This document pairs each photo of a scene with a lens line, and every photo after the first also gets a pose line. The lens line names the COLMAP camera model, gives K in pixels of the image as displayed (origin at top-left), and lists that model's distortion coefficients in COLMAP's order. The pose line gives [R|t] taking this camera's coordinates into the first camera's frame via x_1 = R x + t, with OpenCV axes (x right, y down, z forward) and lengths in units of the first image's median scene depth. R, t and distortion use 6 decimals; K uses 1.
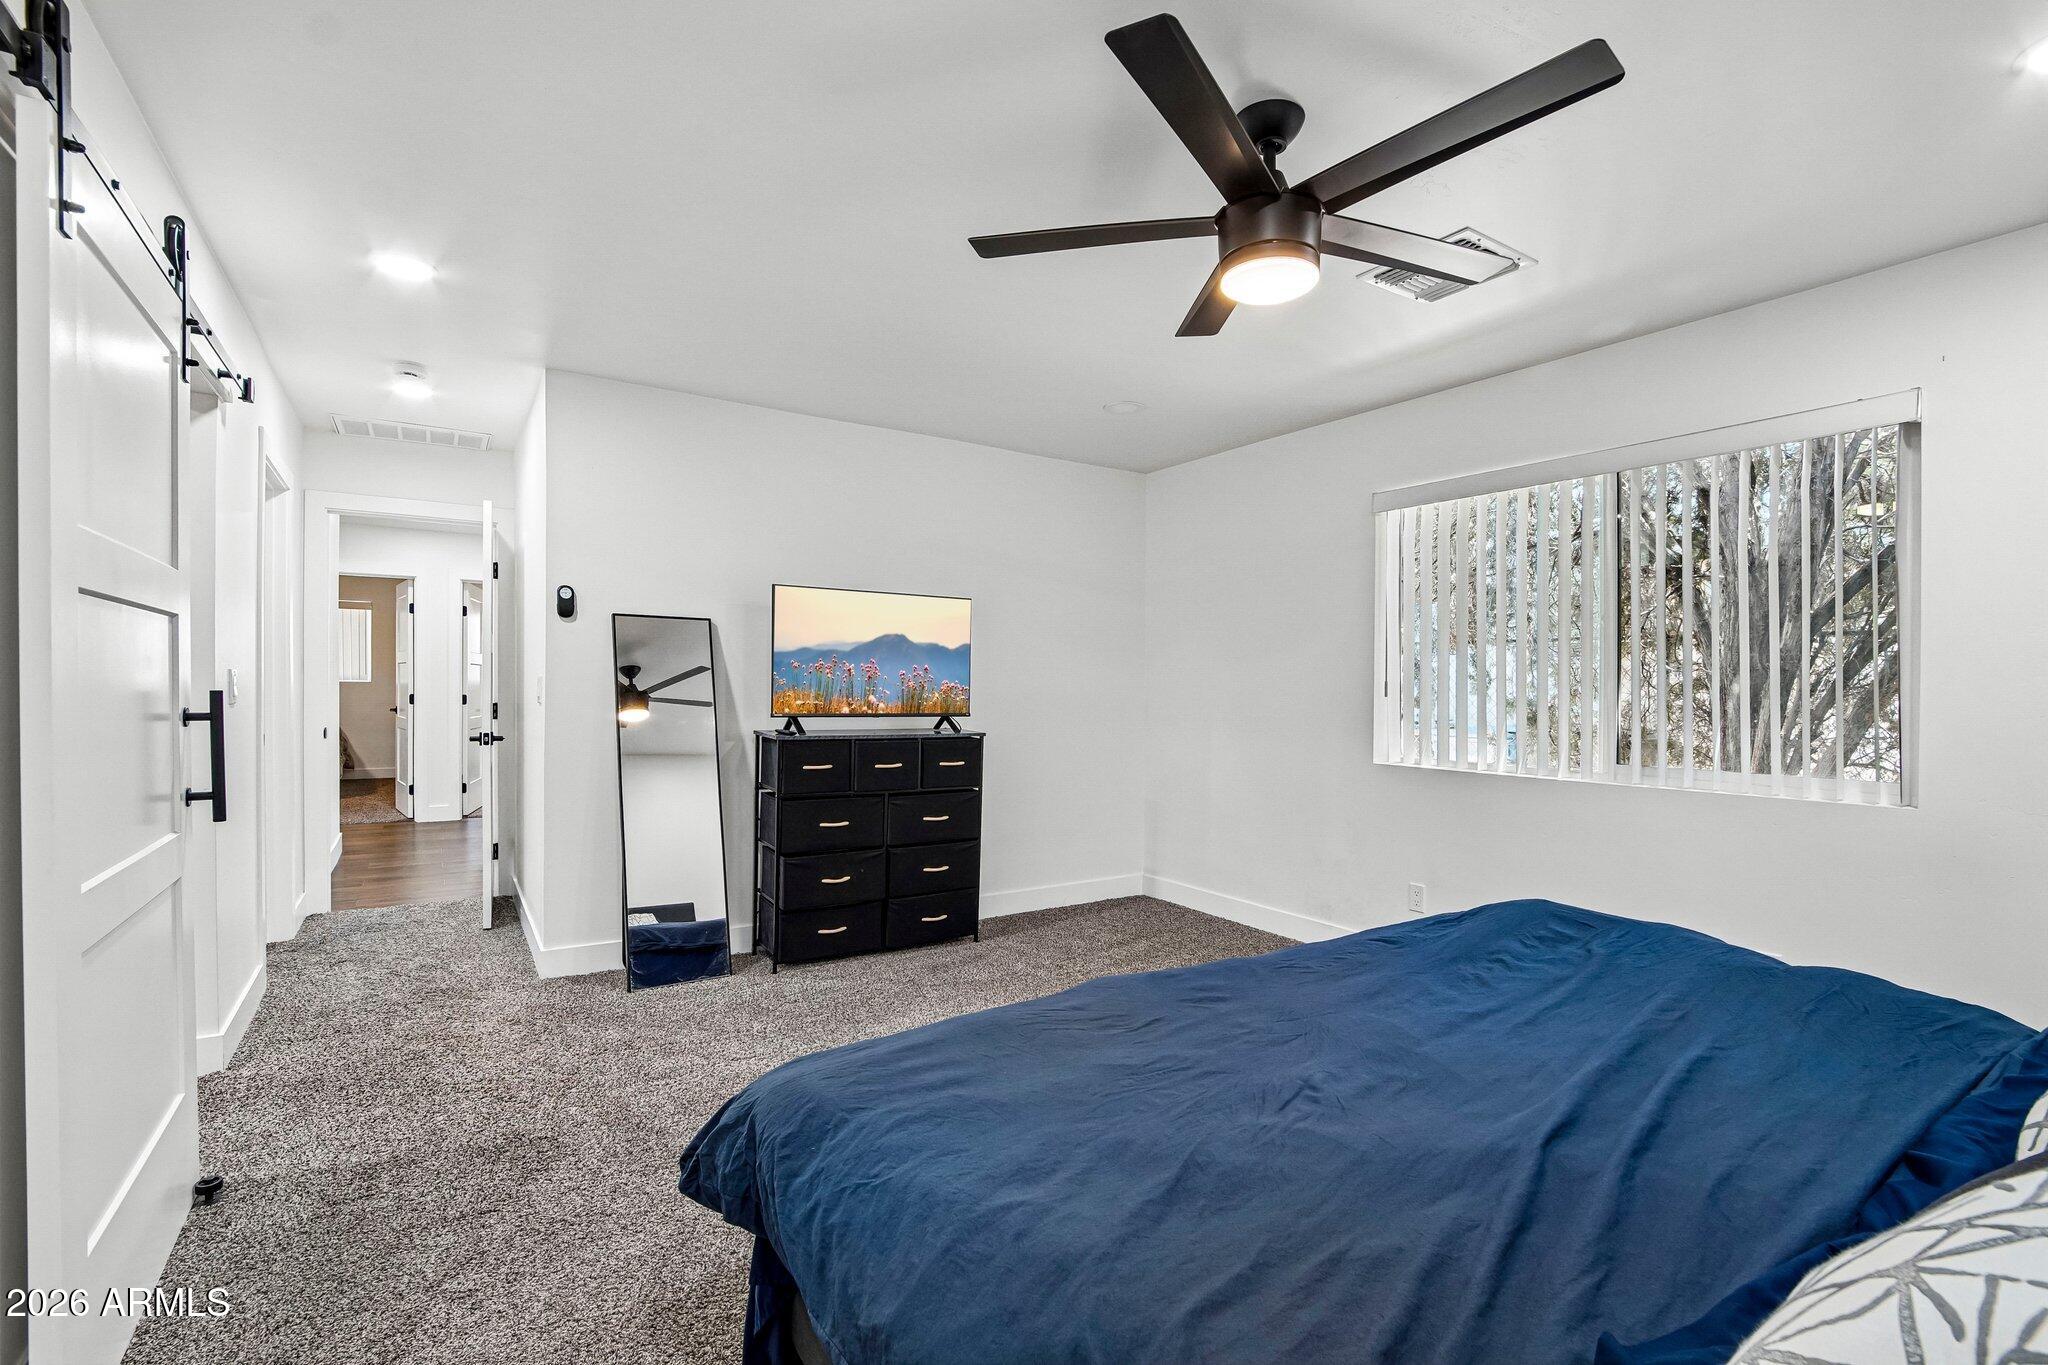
lens RADIAL K [[918.3, 0, 1014.4], [0, 918.3, 690.4], [0, 0, 1]] dist [0.000069, 0.000038]
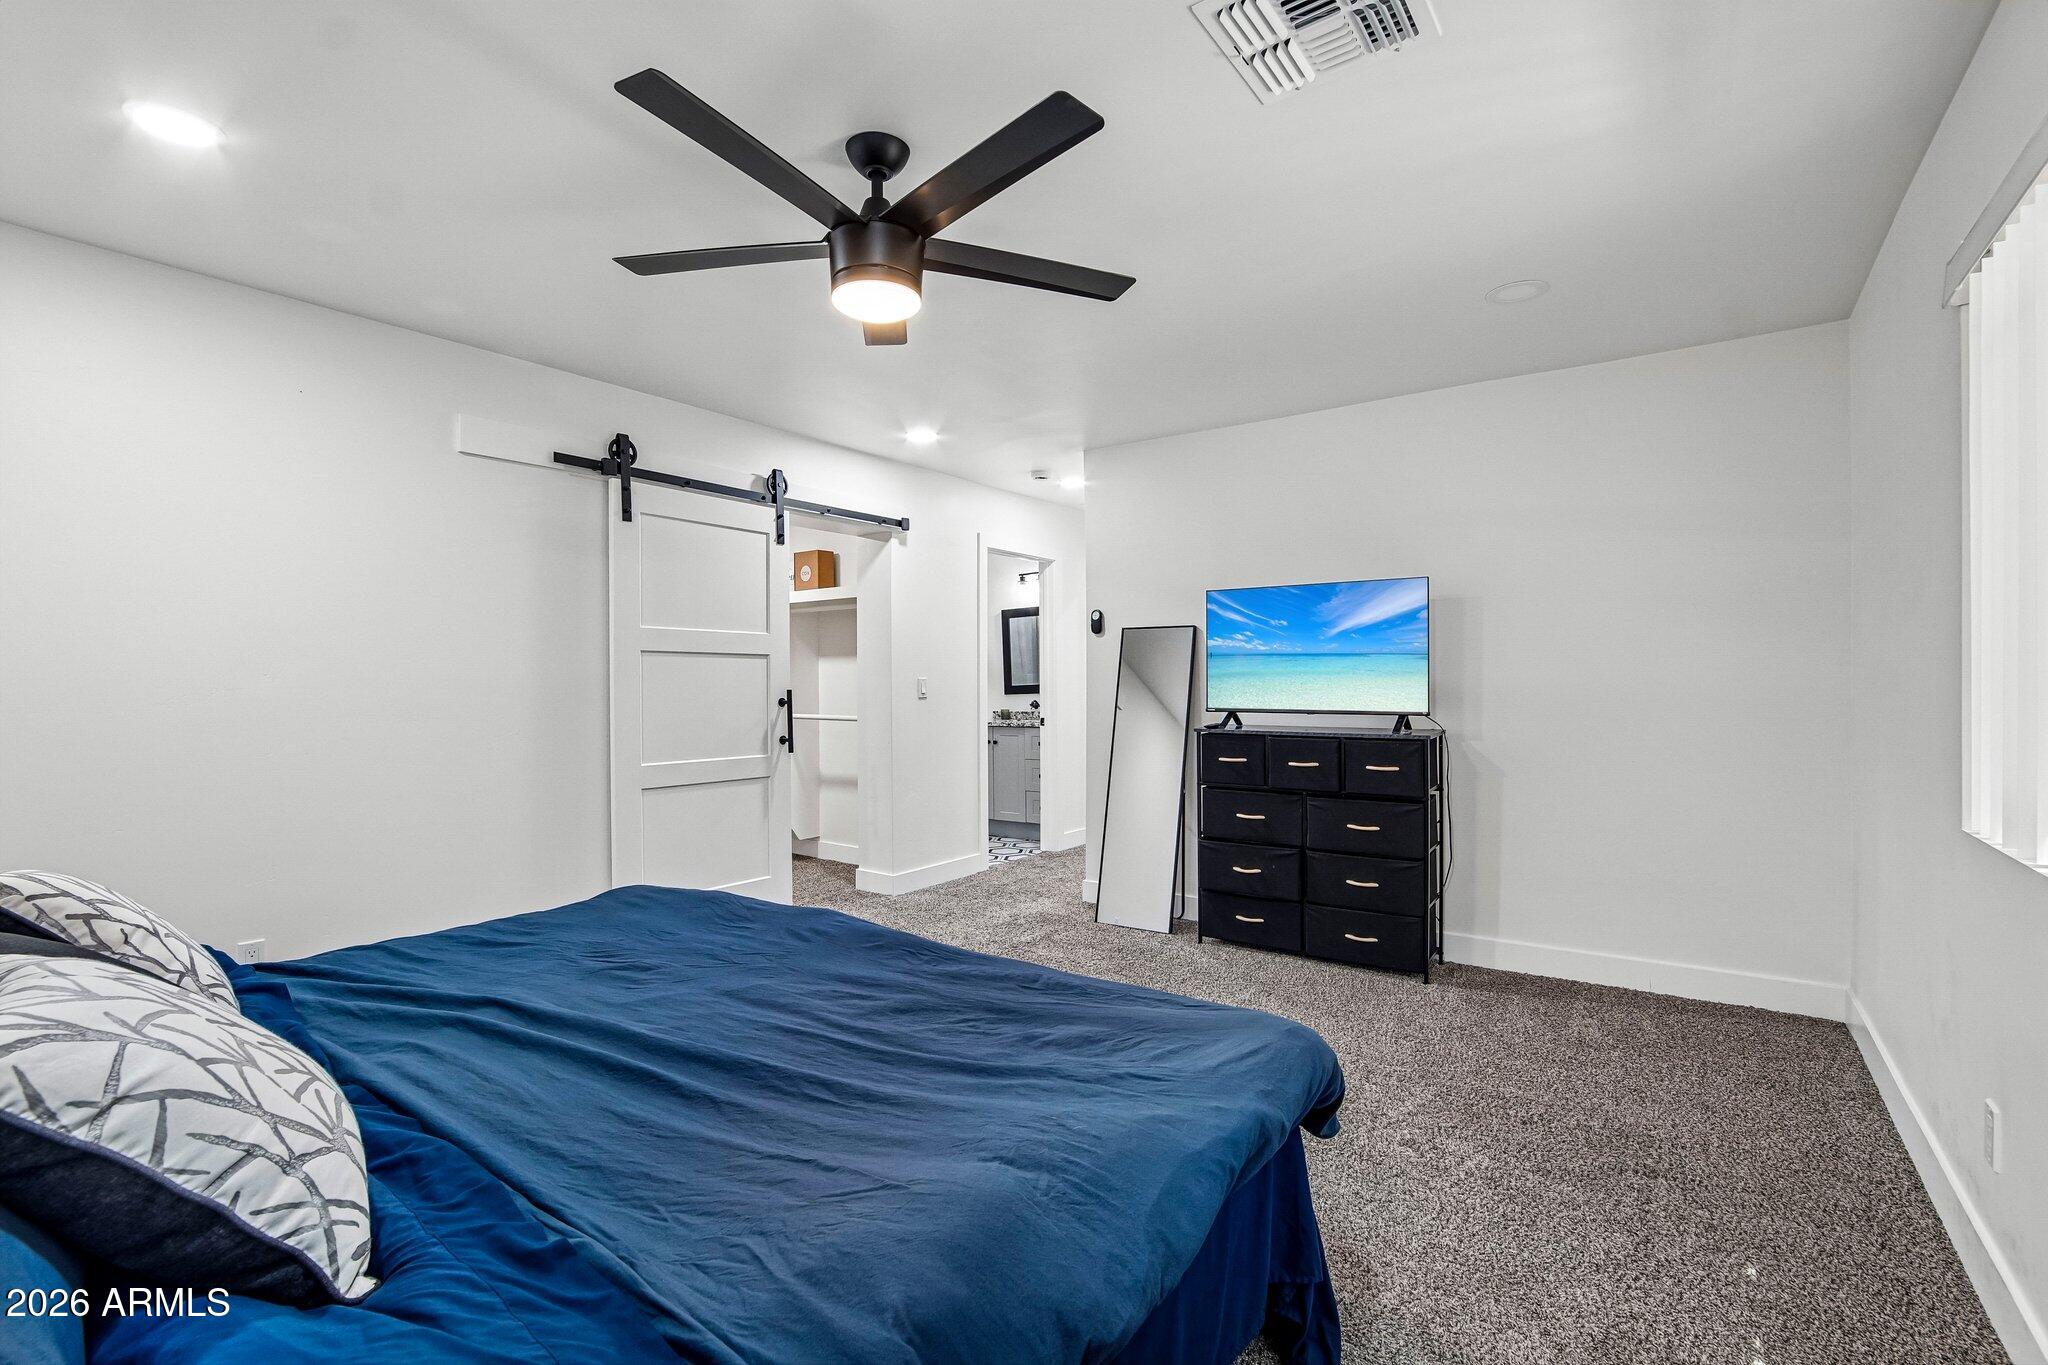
lens RADIAL K [[918.3, 0, 1014.4], [0, 918.3, 690.4], [0, 0, 1]] dist [0.000069, 0.000038]
pose [[0.369879, -0.004680, -0.929068, 0.667916], [0.005551, 0.999981, -0.002827, 0.005674], [0.929063, -0.004111, 0.369898, 0.375153]]
